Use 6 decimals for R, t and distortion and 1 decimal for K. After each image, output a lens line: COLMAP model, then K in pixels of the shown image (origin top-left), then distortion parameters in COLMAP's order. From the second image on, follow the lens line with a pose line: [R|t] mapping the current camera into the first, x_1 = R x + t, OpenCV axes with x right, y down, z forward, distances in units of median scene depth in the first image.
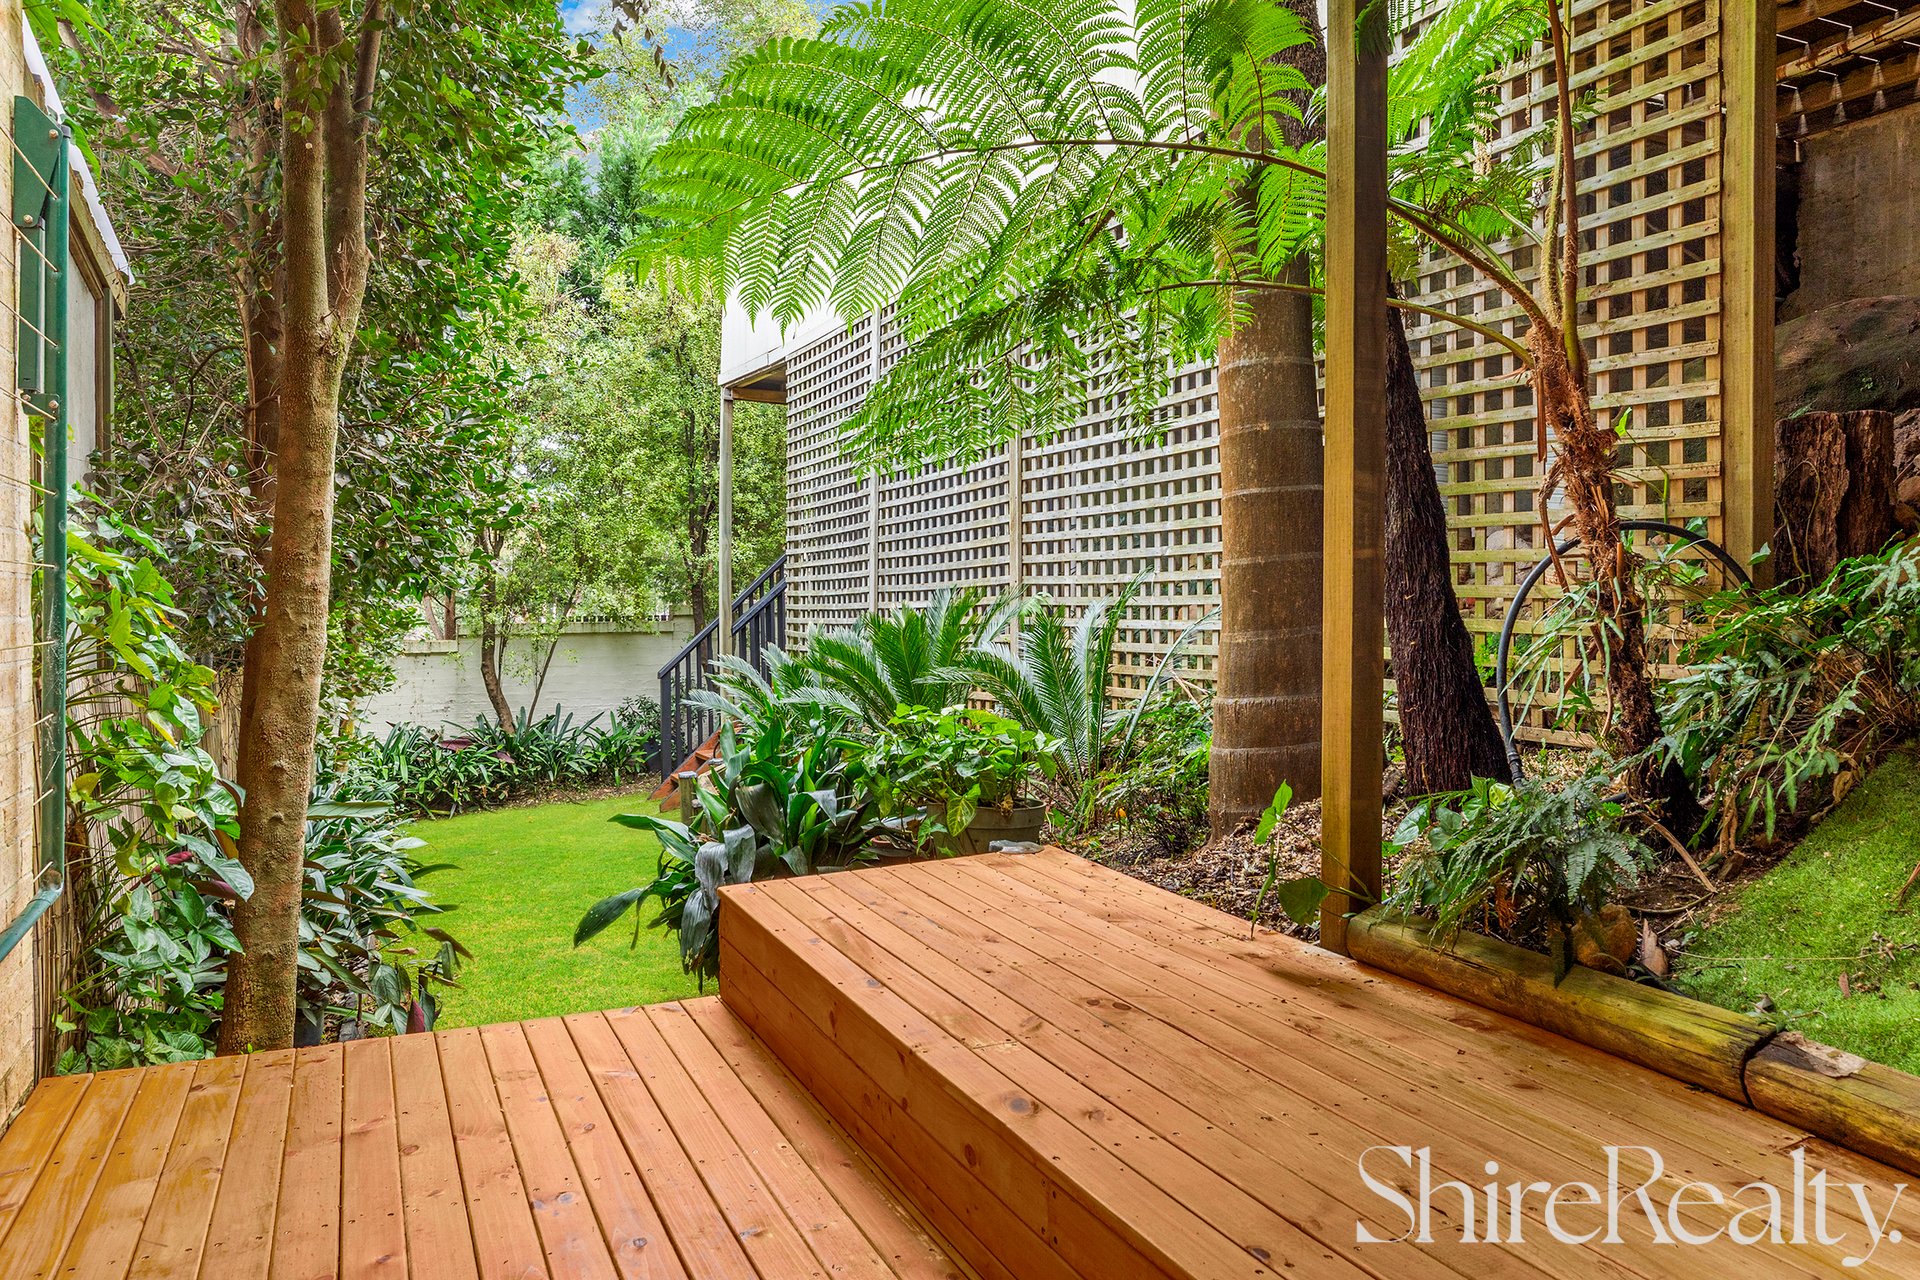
lens RADIAL K [[1321.4, 0, 964.2], [0, 1321.4, 607.1], [0, 0, 1]] dist [0.001775, 0.000802]
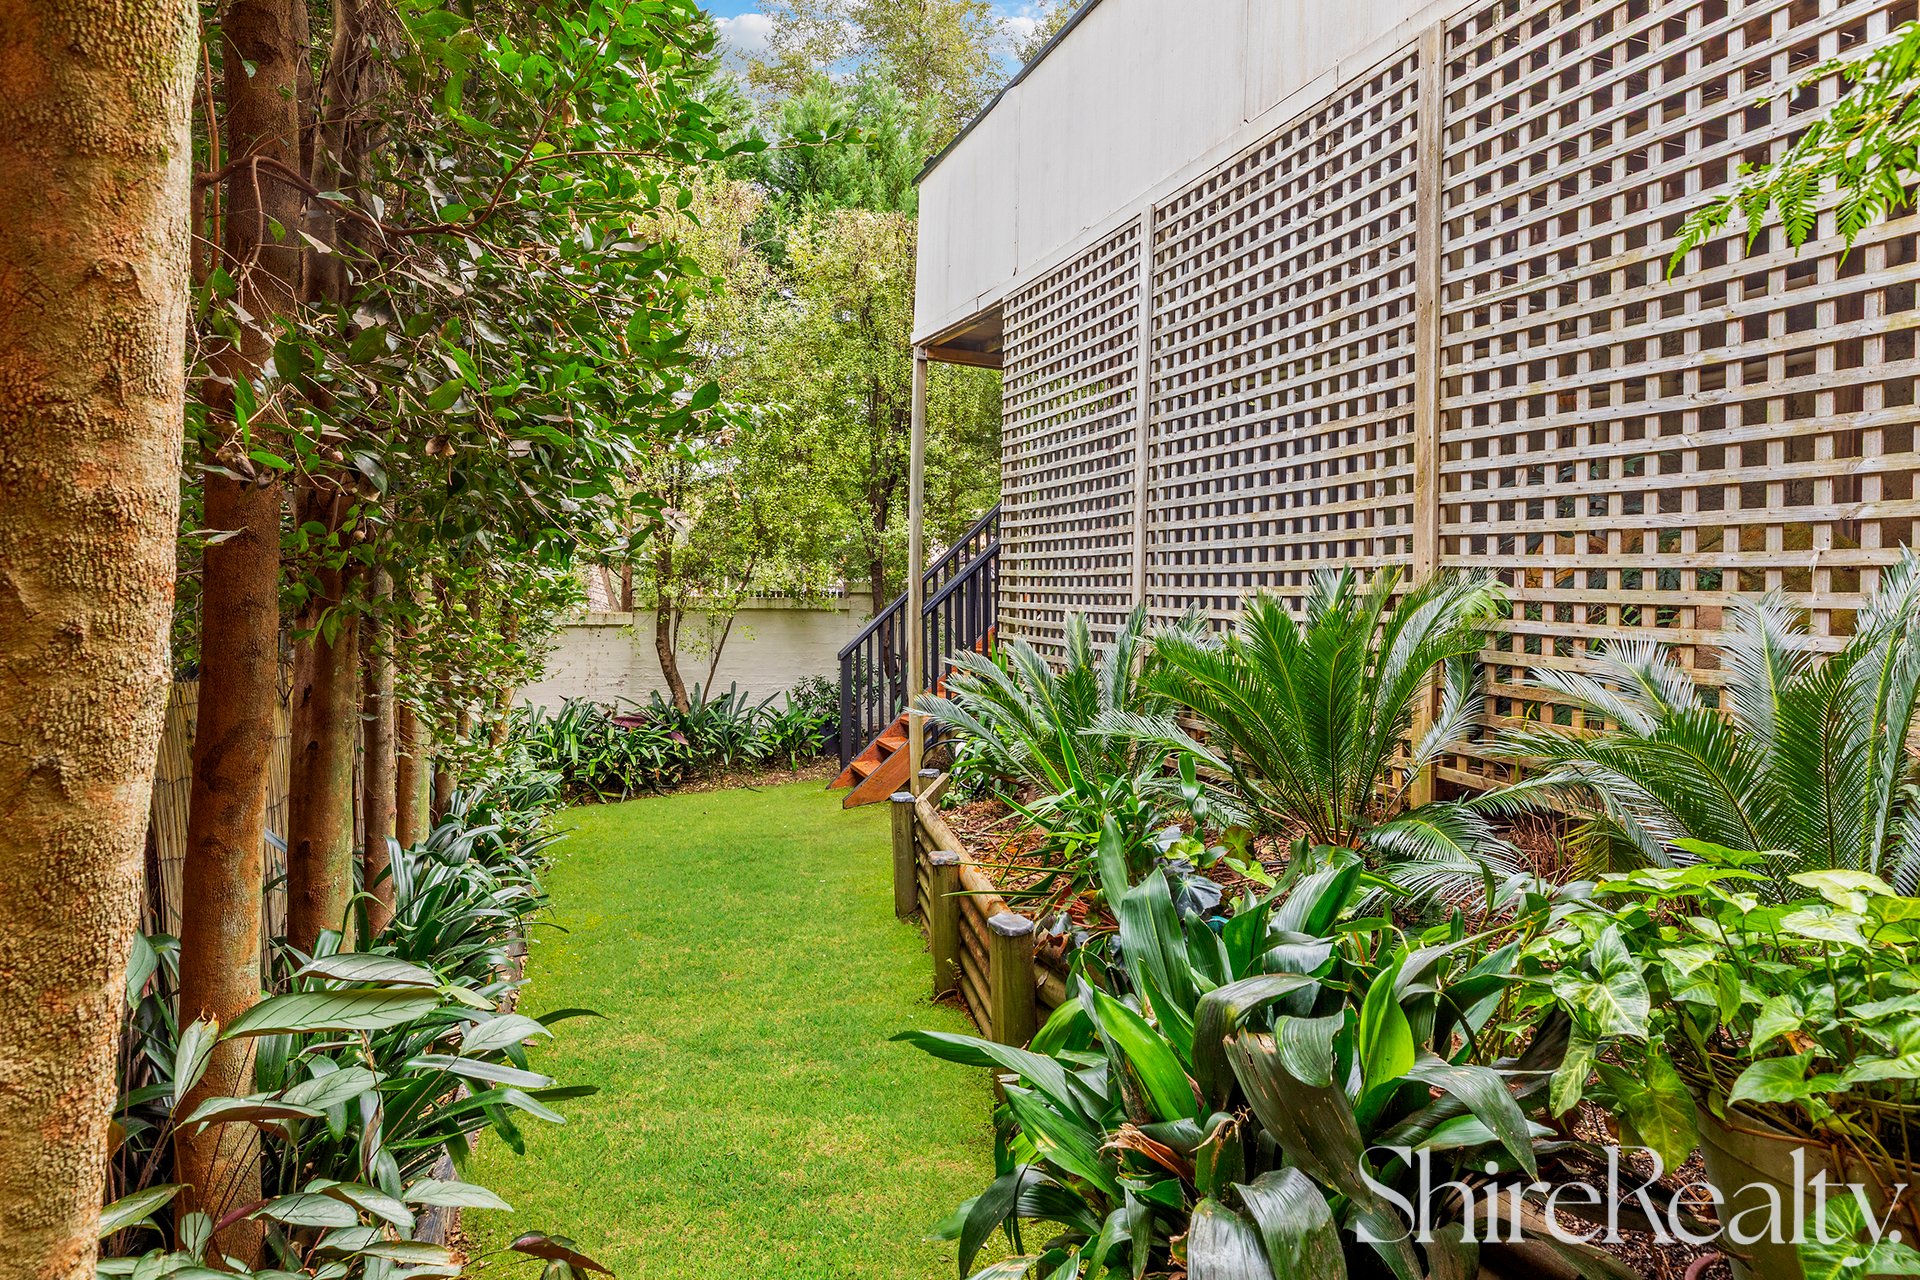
lens RADIAL K [[1050.0, 0, 959.6], [0, 1050.0, 639.5], [0, 0, 1]] dist [0.000981, 0.000533]
pose [[0.996879, 0.030174, -0.072953, -0.091601], [-0.026535, 0.998379, 0.050342, -0.000496], [0.074354, -0.048249, 0.996064, 0.261729]]
